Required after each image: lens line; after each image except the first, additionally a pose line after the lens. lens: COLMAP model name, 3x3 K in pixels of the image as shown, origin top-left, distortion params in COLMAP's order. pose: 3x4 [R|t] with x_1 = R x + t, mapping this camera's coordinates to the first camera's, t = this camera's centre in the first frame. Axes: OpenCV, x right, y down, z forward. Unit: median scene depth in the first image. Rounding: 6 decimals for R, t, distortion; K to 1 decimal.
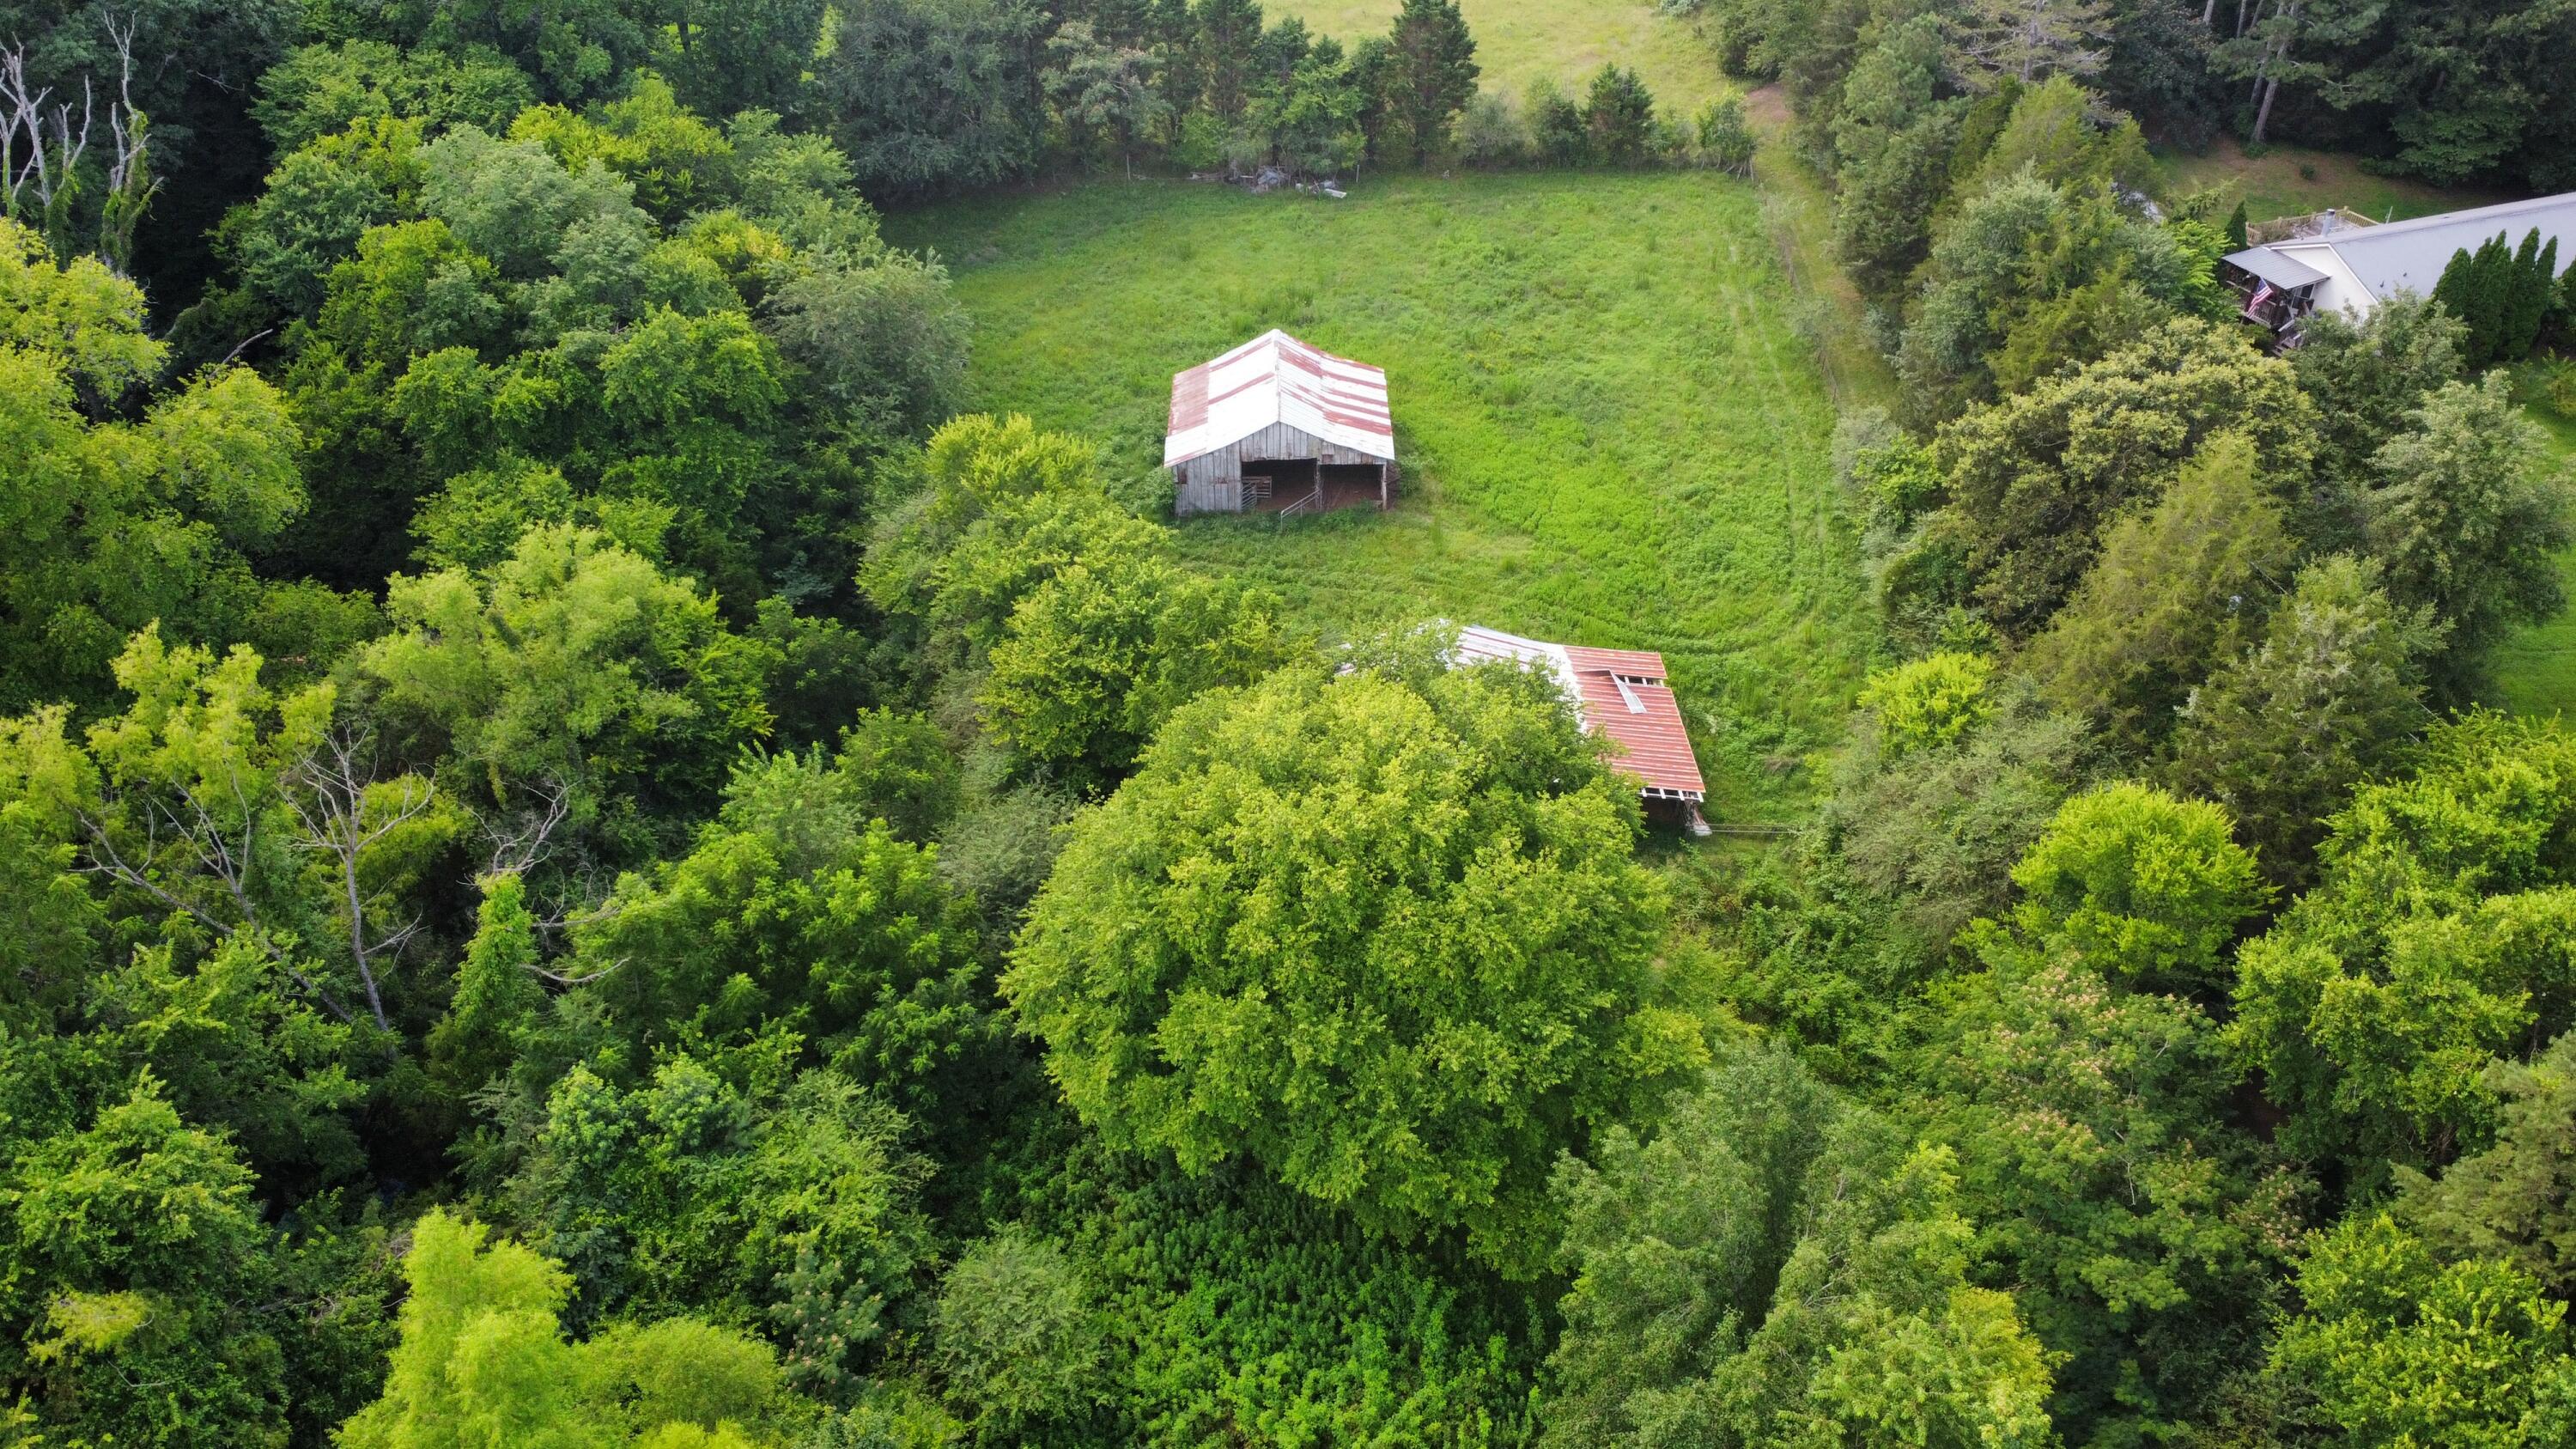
lens RADIAL K [[1940.0, 0, 1274.7], [0, 1940.0, 714.1], [0, 0, 1]] dist [0.006983, -0.004686]
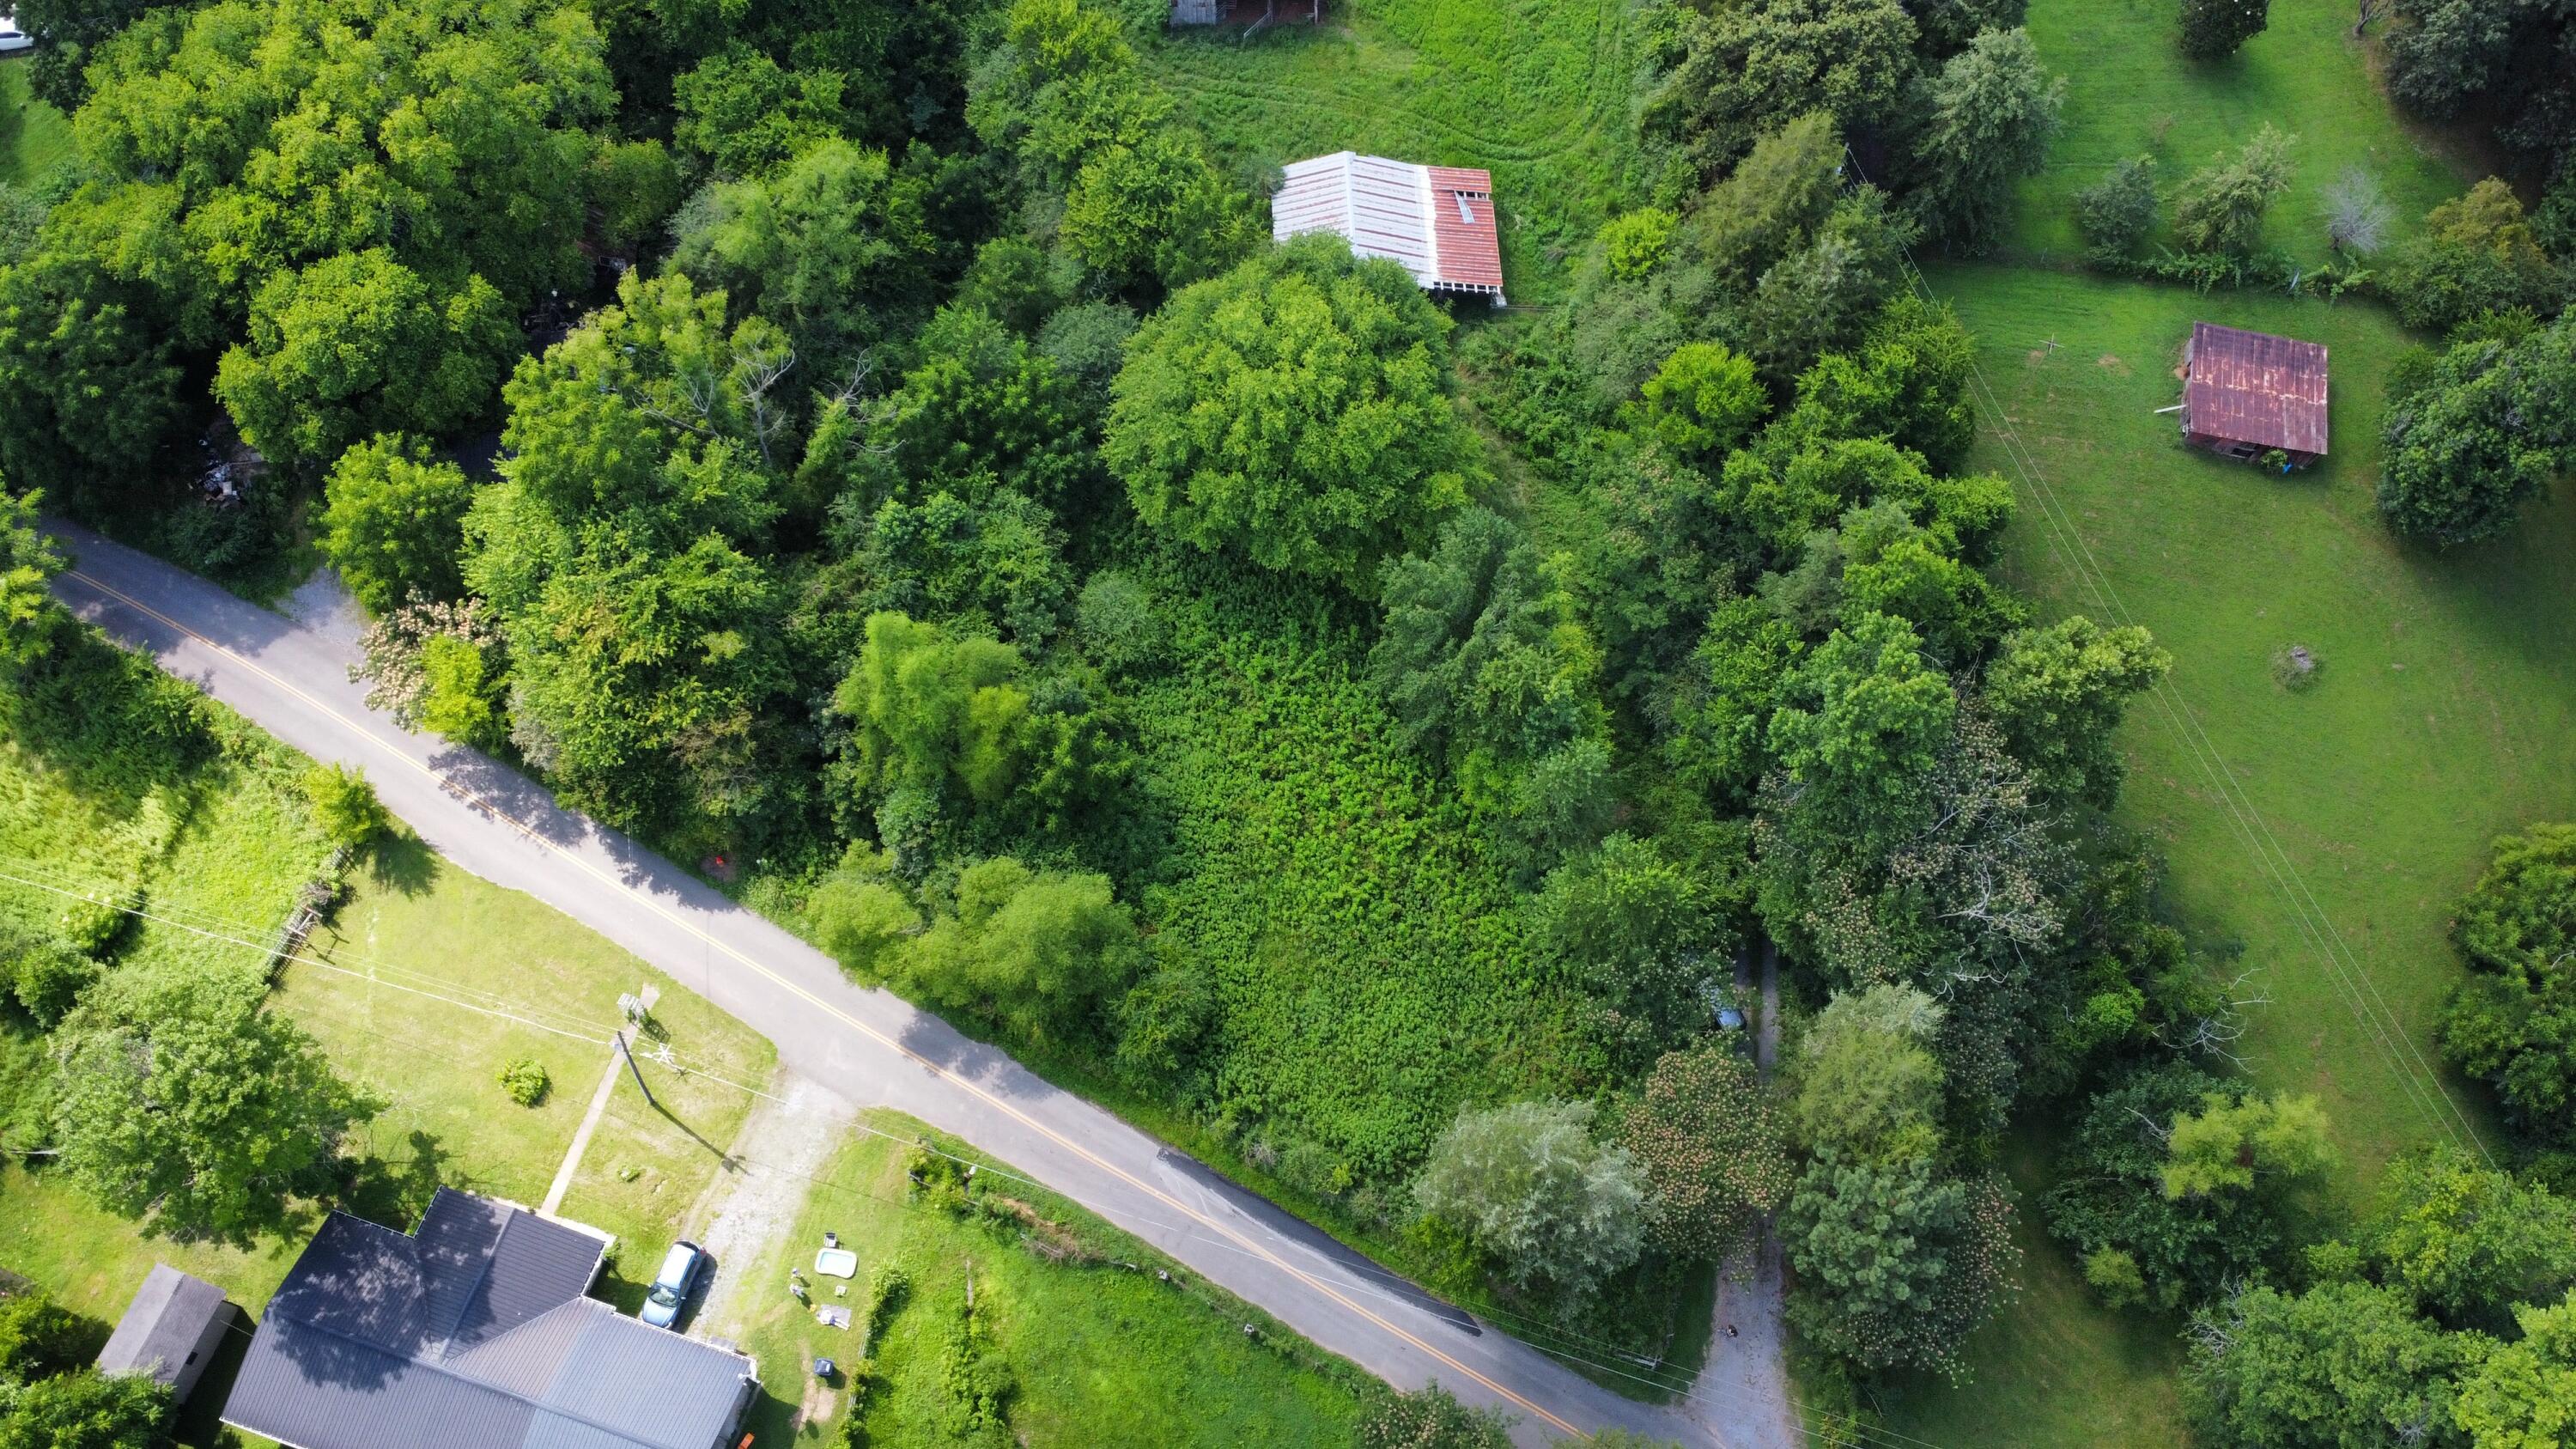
lens RADIAL K [[1940.0, 0, 1274.7], [0, 1940.0, 714.1], [0, 0, 1]] dist [0.006983, -0.004686]
pose [[0.999496, -0.001770, 0.031701, -0.026667], [-0.013198, 0.884938, 0.465523, -0.430848], [-0.028877, -0.465706, 0.884468, -0.667945]]
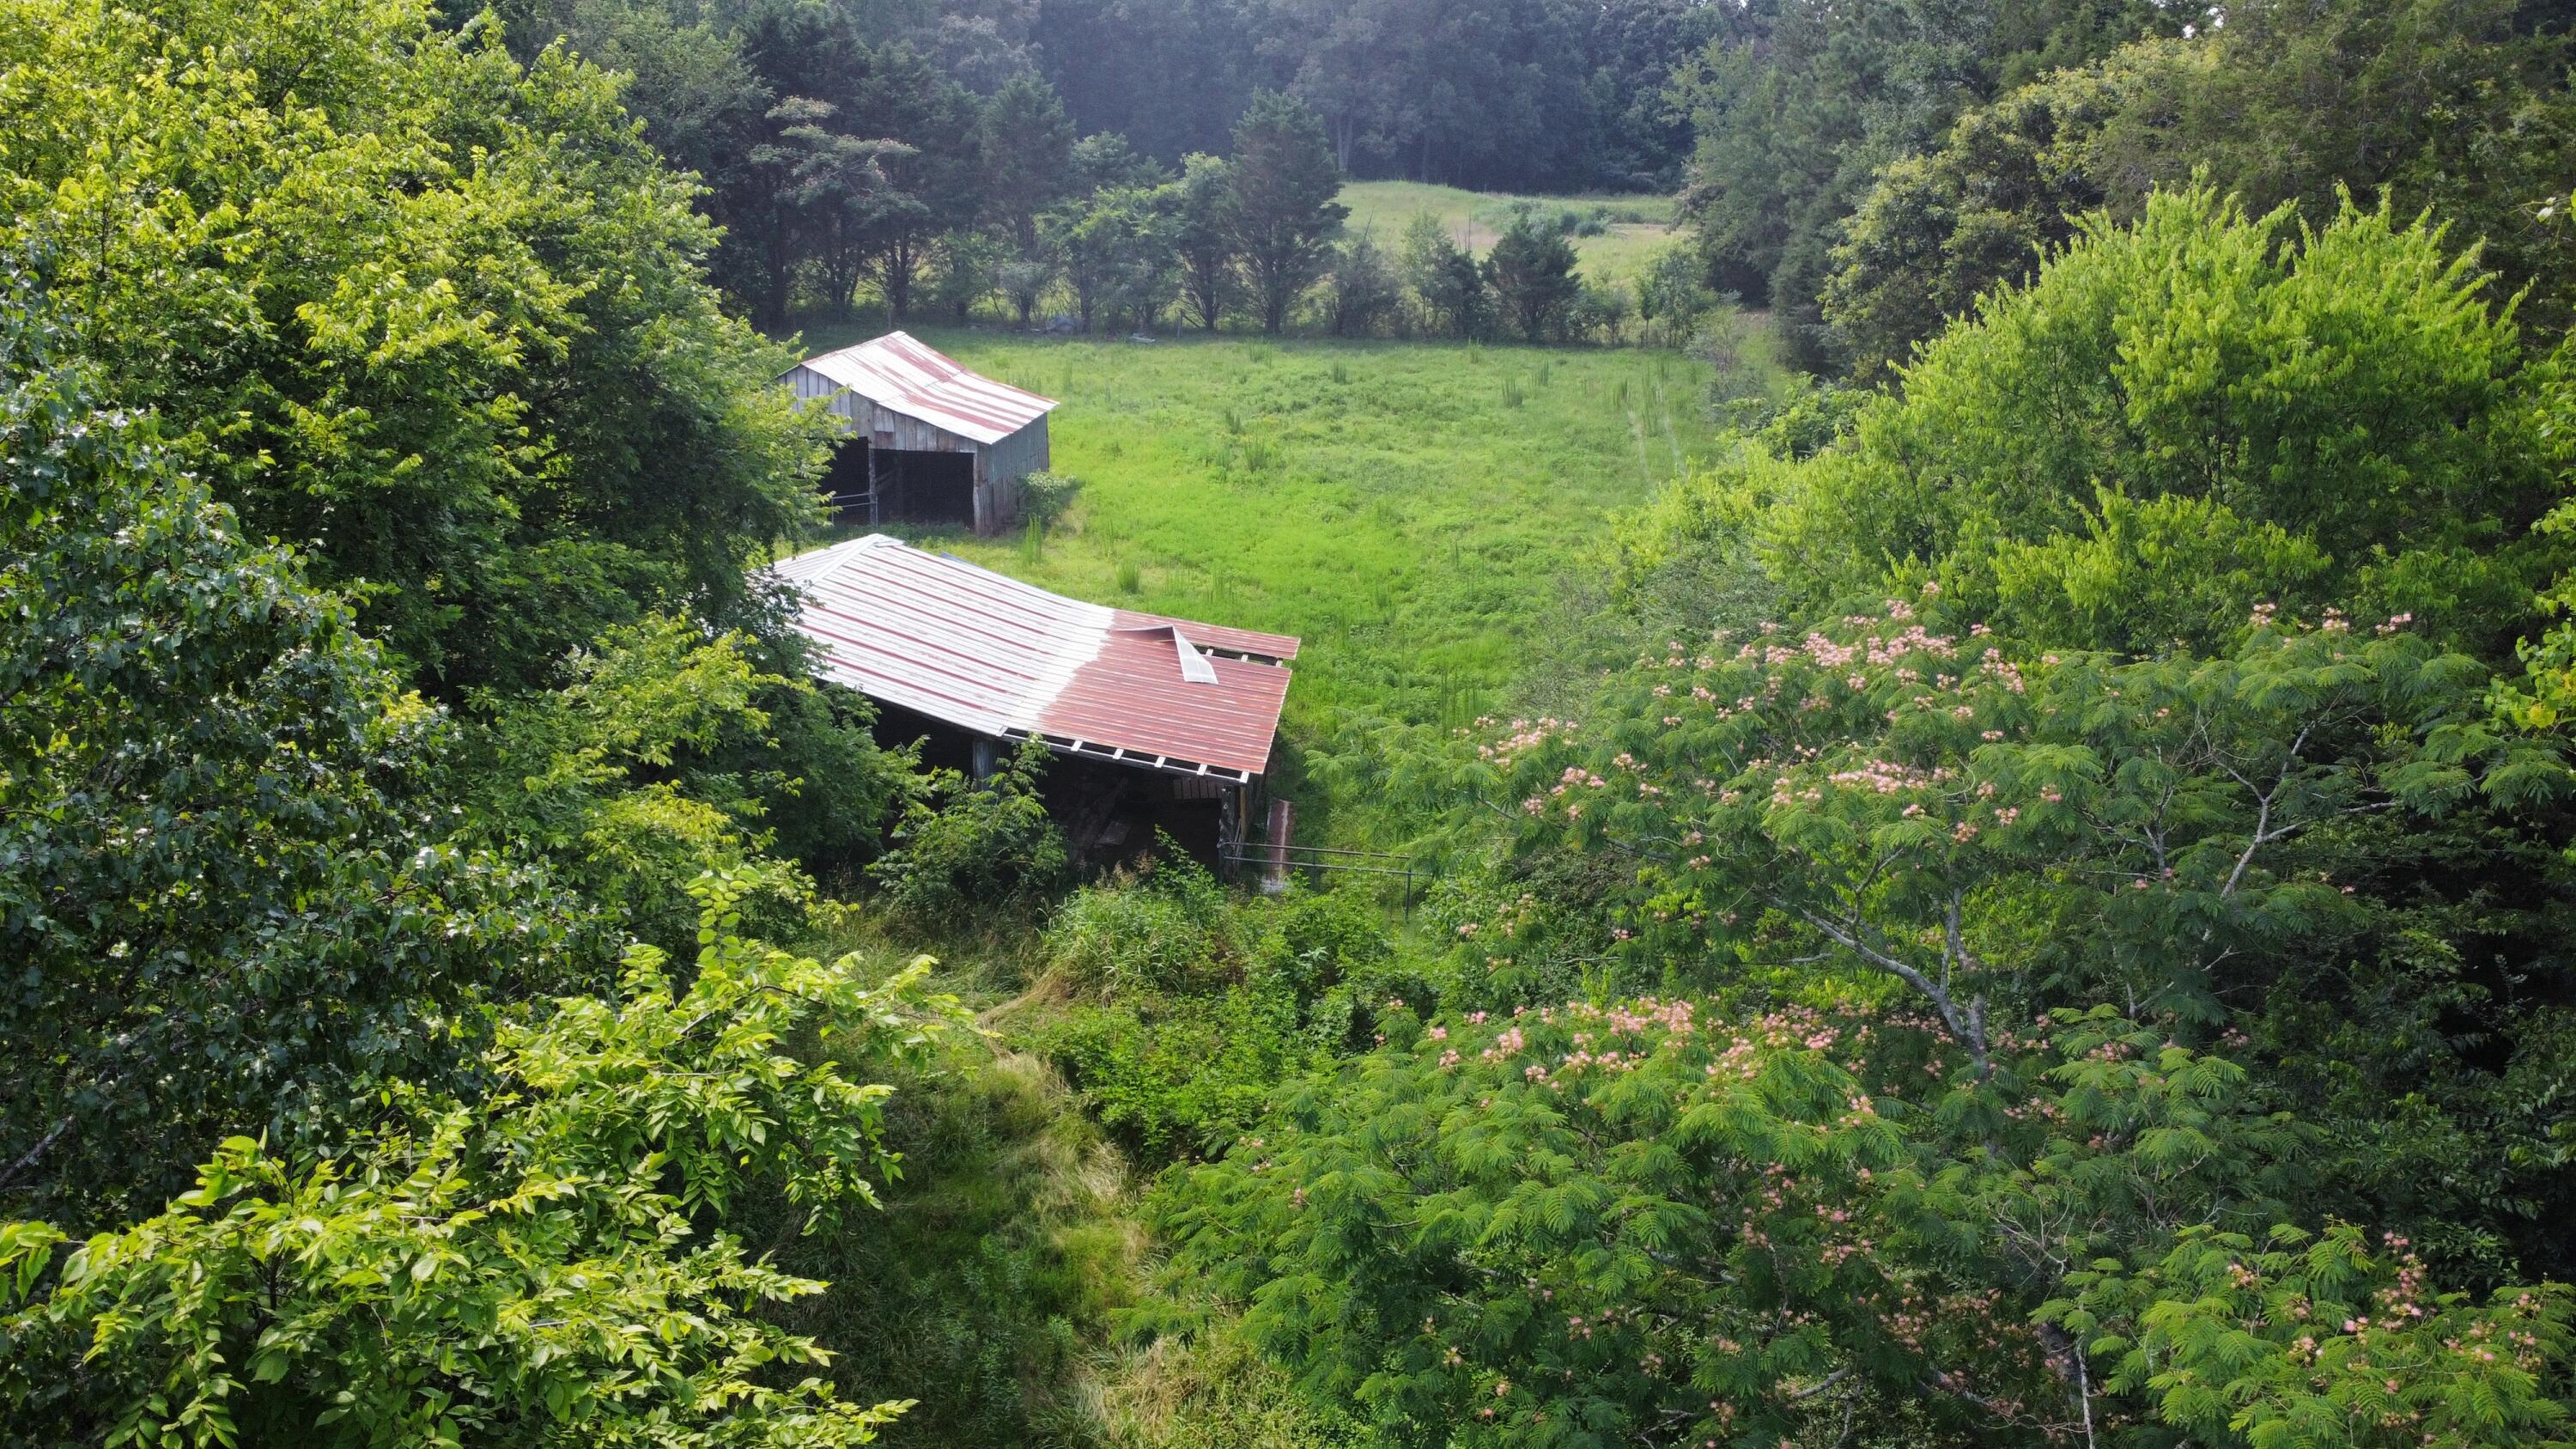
lens RADIAL K [[1935.4, 0, 1275.4], [0, 1935.4, 720.2], [0, 0, 1]] dist [0.004401, -0.005305]
pose [[0.993441, 0.062834, -0.095536, 0.285199], [-0.090438, 0.943023, -0.320200, 0.184671], [0.069974, 0.326740, 0.942521, 0.604024]]
